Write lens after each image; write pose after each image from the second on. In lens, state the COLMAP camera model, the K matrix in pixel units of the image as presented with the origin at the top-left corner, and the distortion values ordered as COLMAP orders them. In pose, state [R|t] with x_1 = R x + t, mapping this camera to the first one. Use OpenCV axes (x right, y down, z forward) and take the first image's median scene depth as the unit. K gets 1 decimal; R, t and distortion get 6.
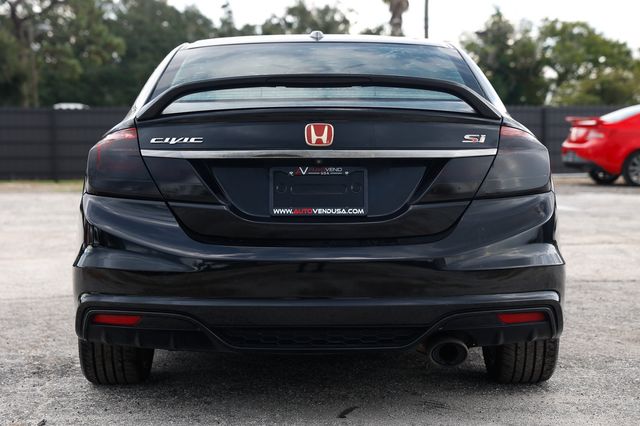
lens RADIAL K [[1253.0, 0, 317.8], [0, 1253.0, 209.3], [0, 0, 1]] dist [0.263077, 0.000000]
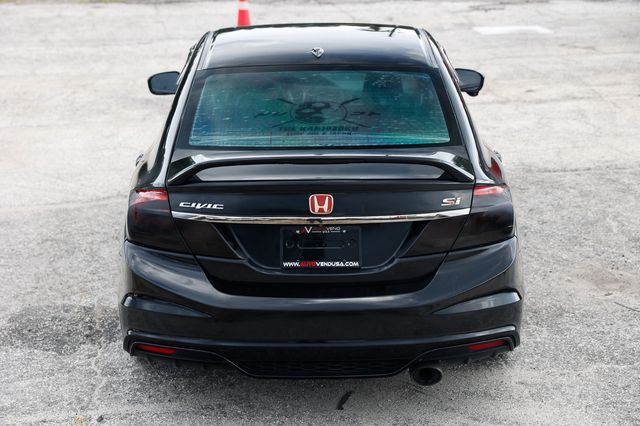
lens RADIAL K [[1128.2, 0, 319.7], [0, 1128.2, 212.6], [0, 0, 1]] dist [0.206457, 0.000000]
pose [[0.999975, -0.005952, 0.003757, -0.004280], [0.004925, 0.973042, 0.230576, -0.292686], [-0.005028, -0.230552, 0.973047, -0.044511]]
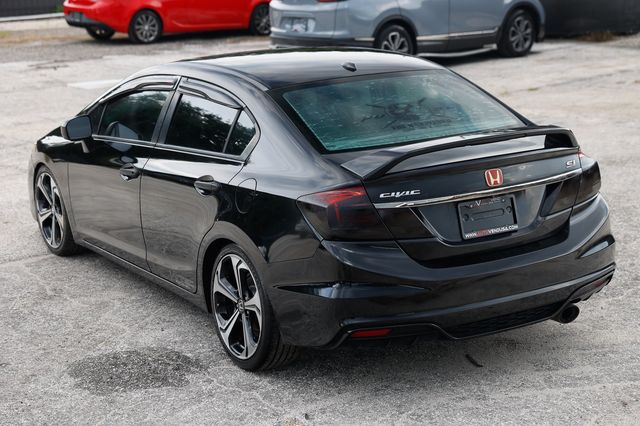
lens RADIAL K [[1253.0, 0, 320.9], [0, 1253.0, 216.0], [0, 0, 1]] dist [0.263077, 0.000000]
pose [[0.857736, -0.144014, 0.493506, -0.831964], [0.062452, 0.982041, 0.178033, -0.270032], [-0.510282, -0.121885, 0.851326, -0.082646]]
